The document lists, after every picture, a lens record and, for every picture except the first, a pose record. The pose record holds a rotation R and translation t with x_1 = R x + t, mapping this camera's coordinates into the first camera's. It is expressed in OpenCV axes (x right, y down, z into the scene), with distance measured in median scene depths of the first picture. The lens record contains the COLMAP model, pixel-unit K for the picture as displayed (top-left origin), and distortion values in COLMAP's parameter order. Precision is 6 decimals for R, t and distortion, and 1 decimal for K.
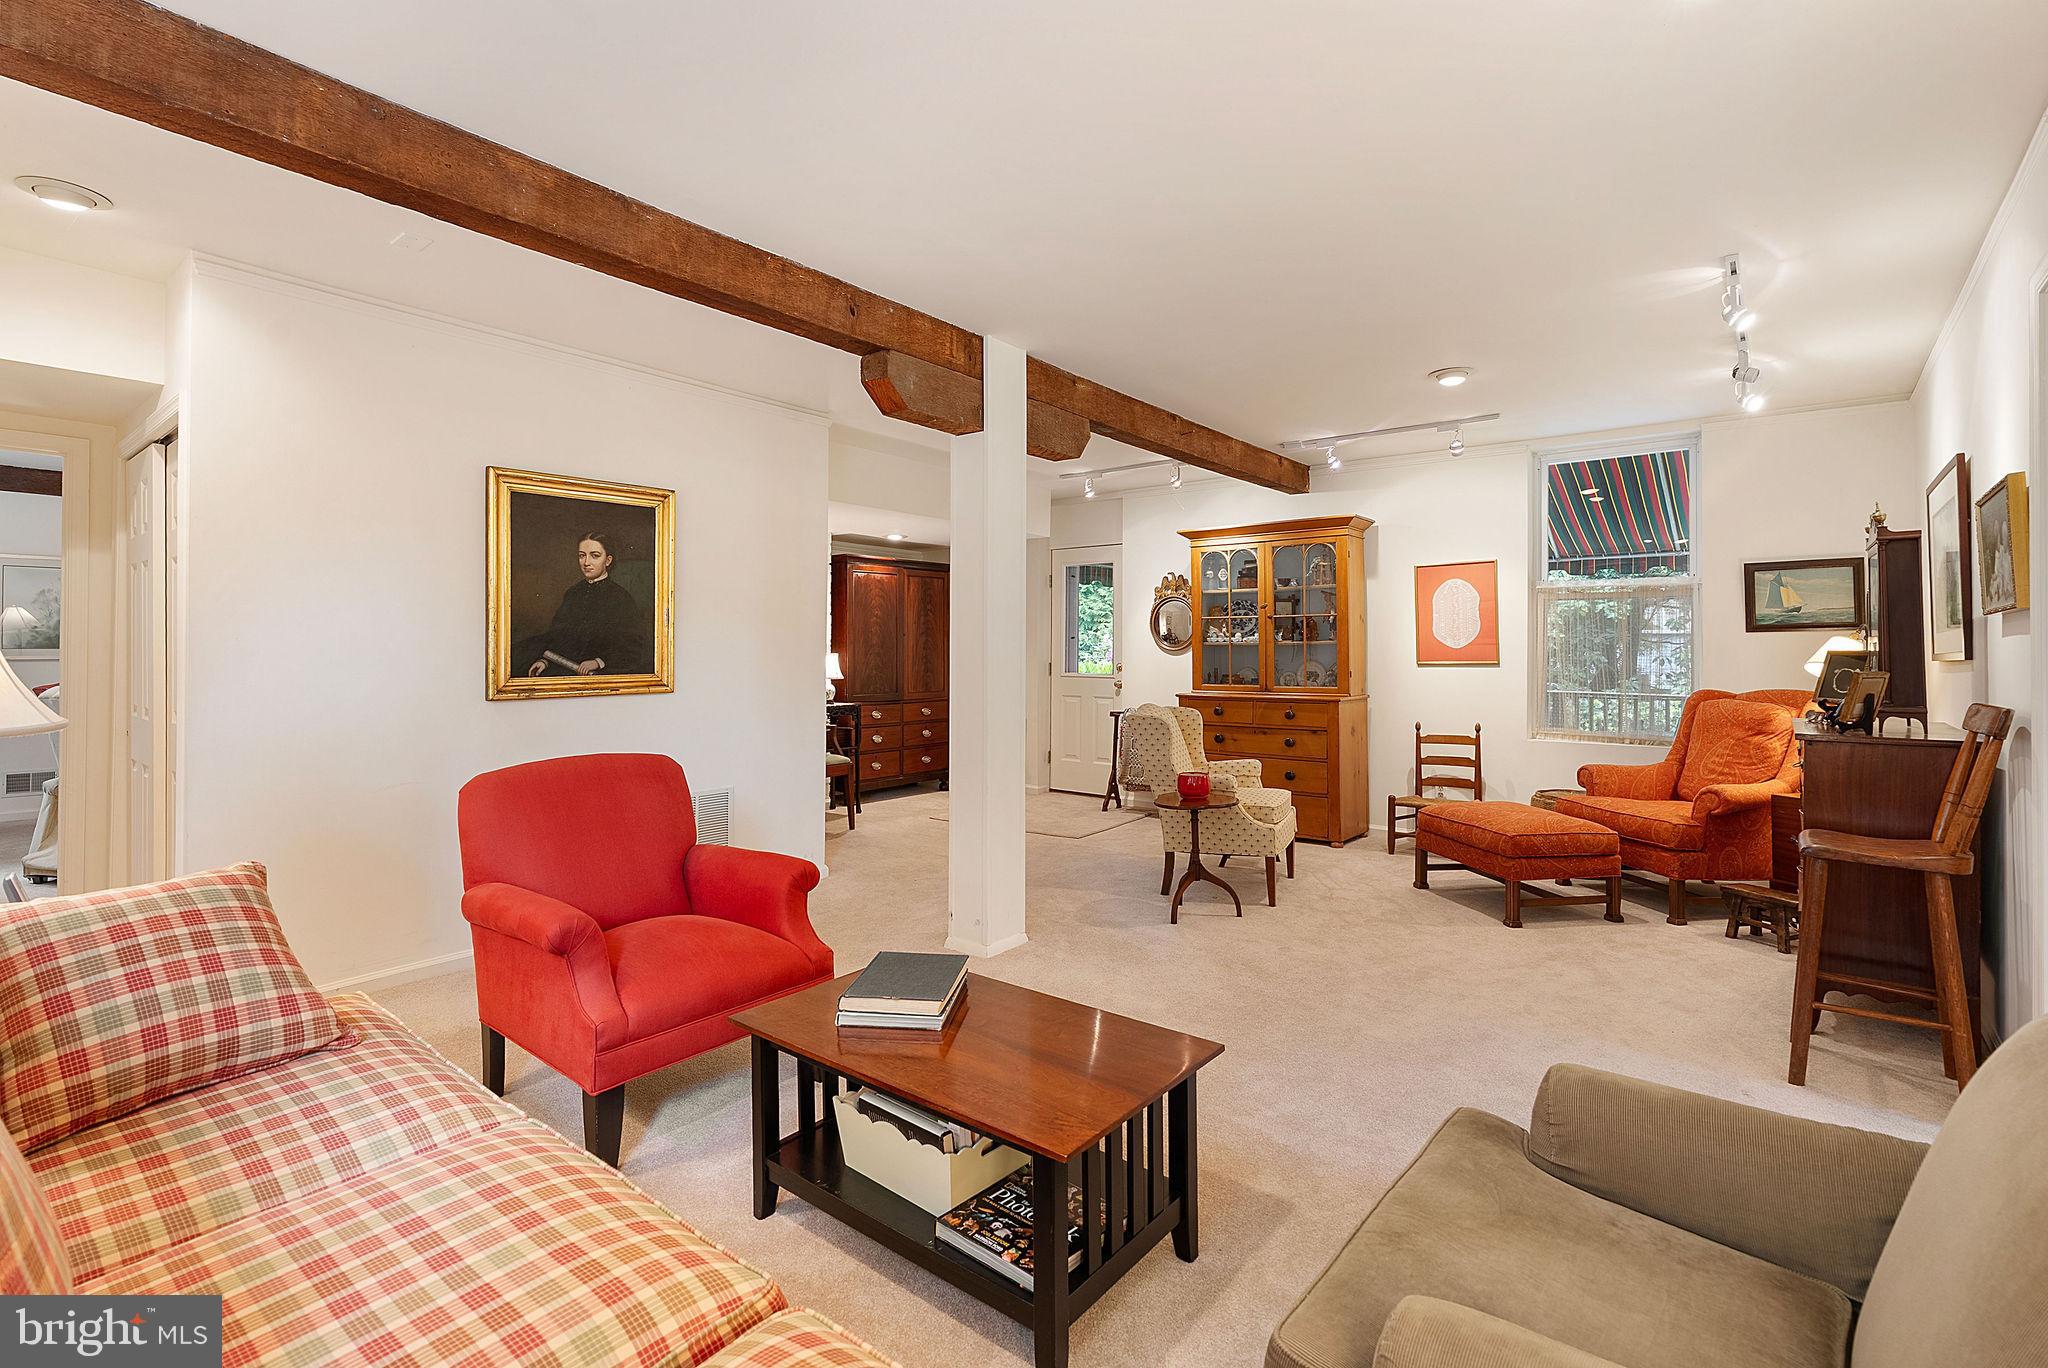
lens RADIAL K [[936.3, 0, 1023.6], [0, 936.3, 637.7], [0, 0, 1]] dist [-0.012858, 0.002224]
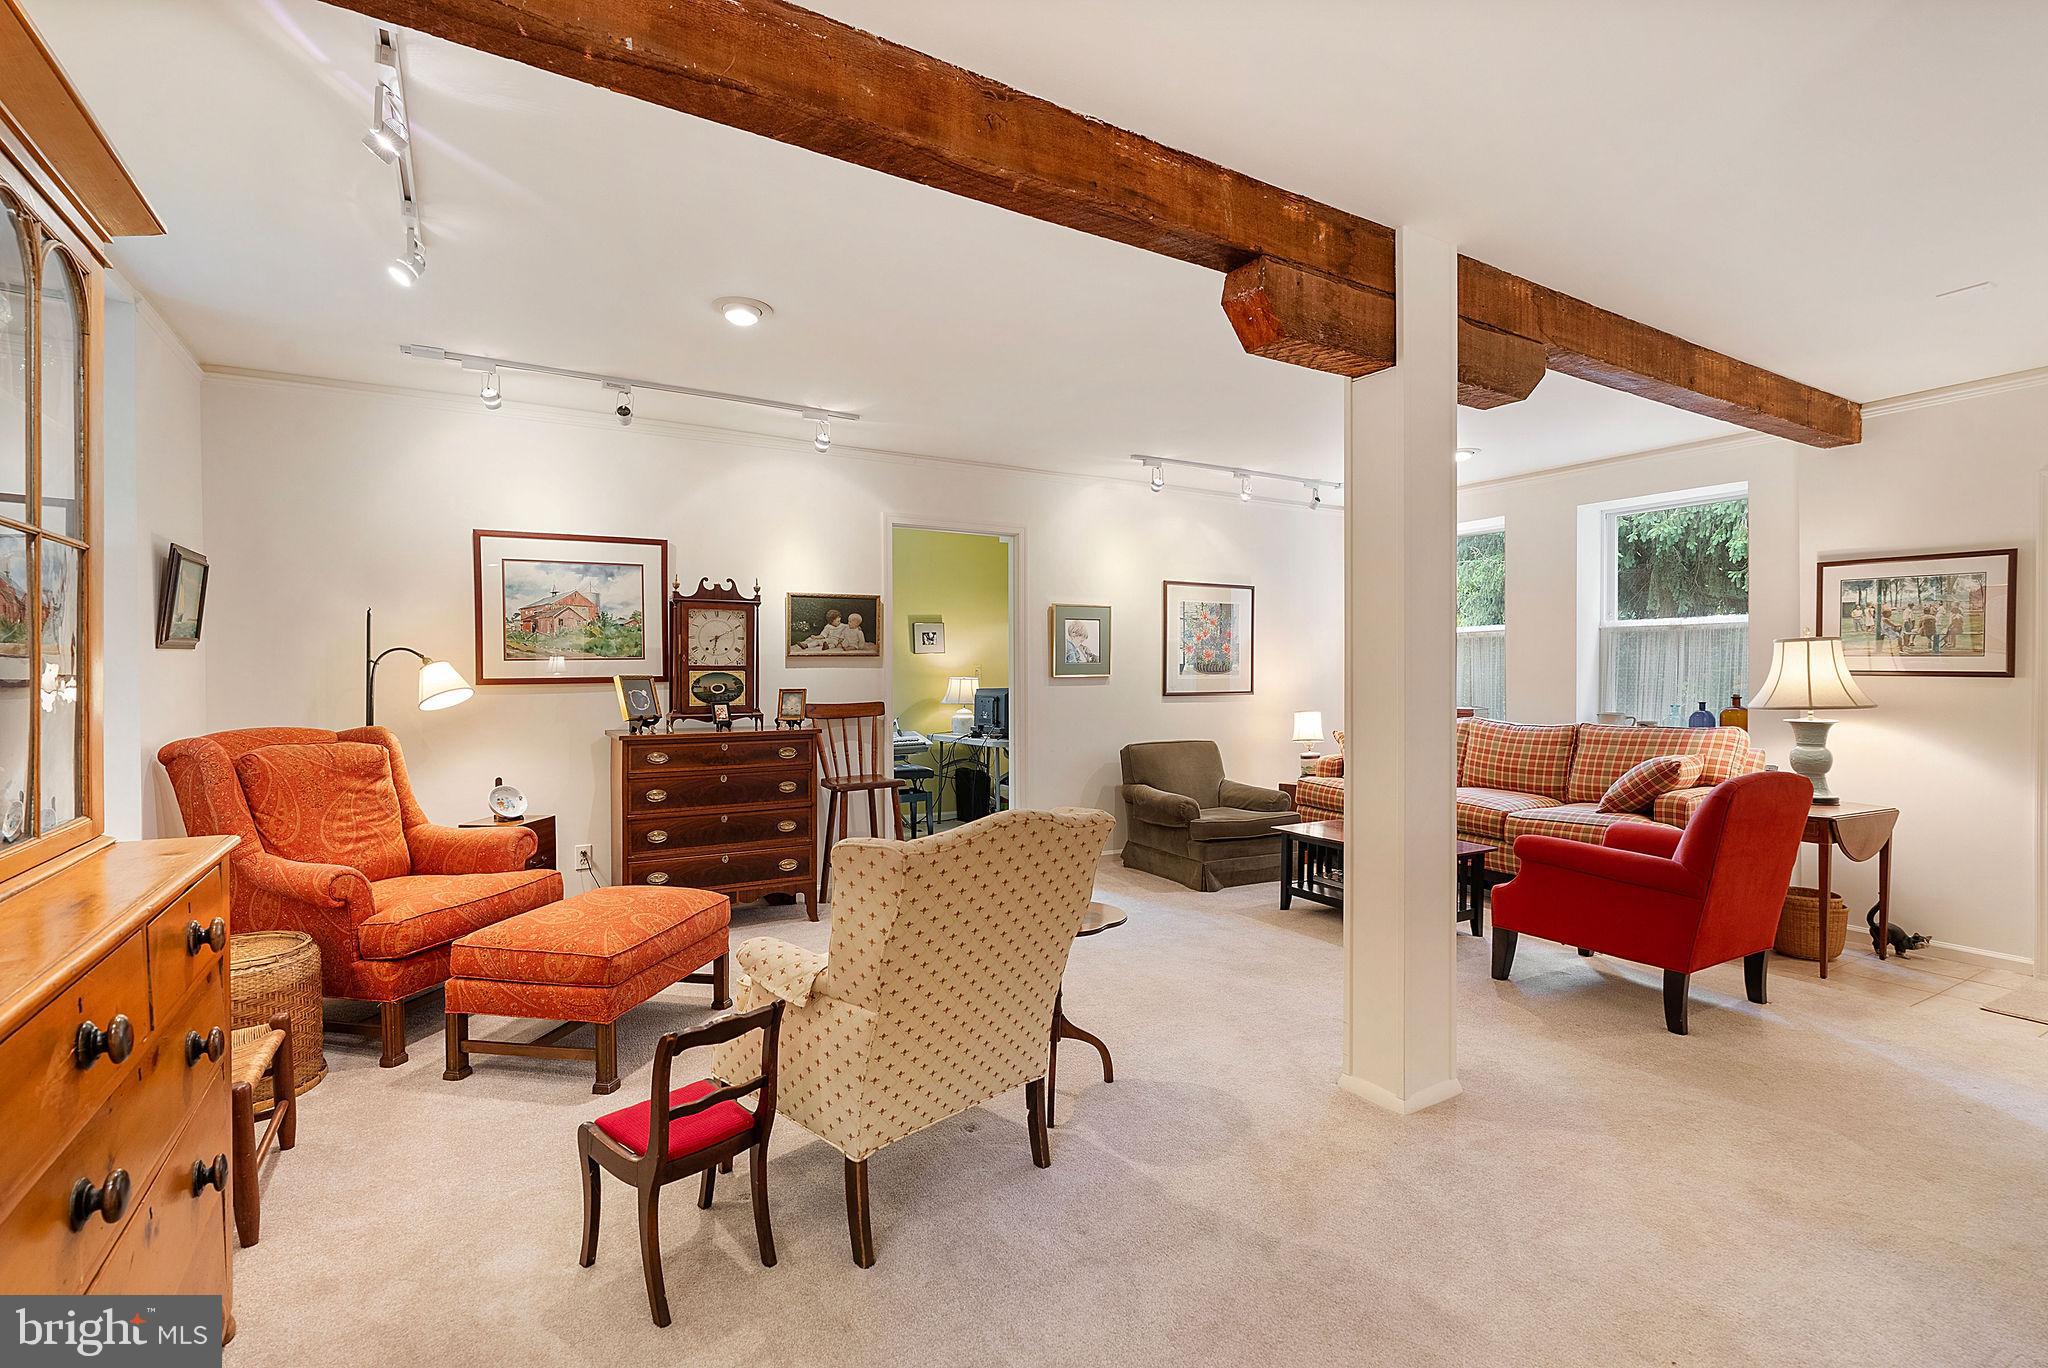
lens RADIAL K [[936.3, 0, 1009.2], [0, 936.3, 682.0], [0, 0, 1]] dist [-0.012858, 0.002224]
pose [[-0.935626, -0.004652, 0.352961, -0.007844], [-0.005979, 0.999979, -0.002671, 0.013329], [-0.352941, -0.004609, -0.935634, 1.184174]]
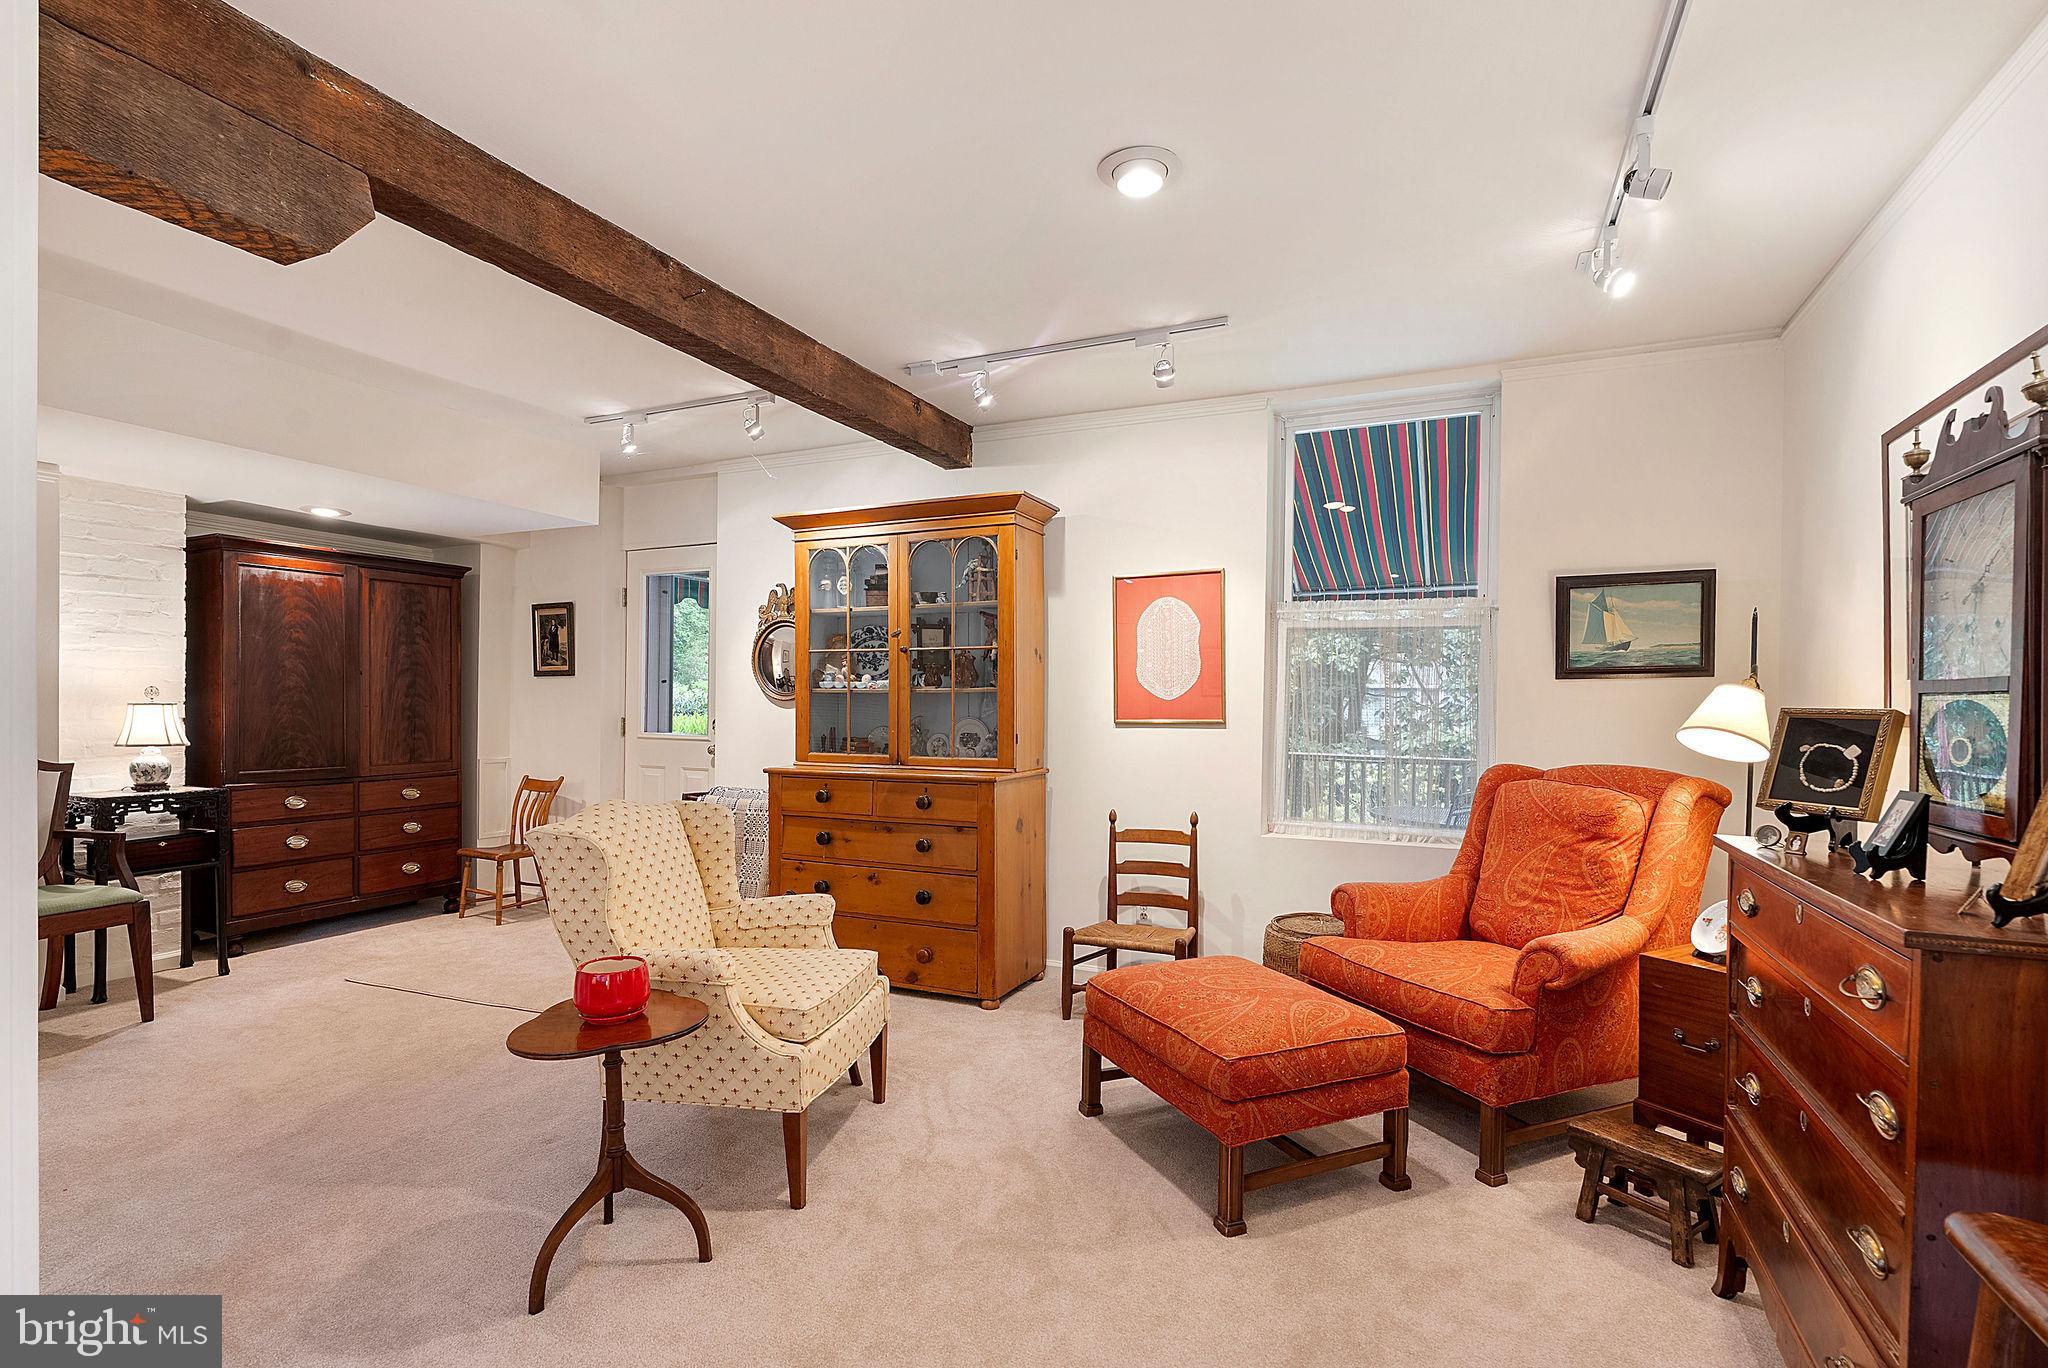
lens RADIAL K [[936.3, 0, 1037.3], [0, 936.3, 711.4], [0, 0, 1]] dist [-0.012858, 0.002224]
pose [[0.966597, 0.003053, 0.256283, 0.198968], [-0.009621, 0.999656, 0.024379, 0.003958], [-0.256121, -0.026030, 0.966294, 0.369484]]
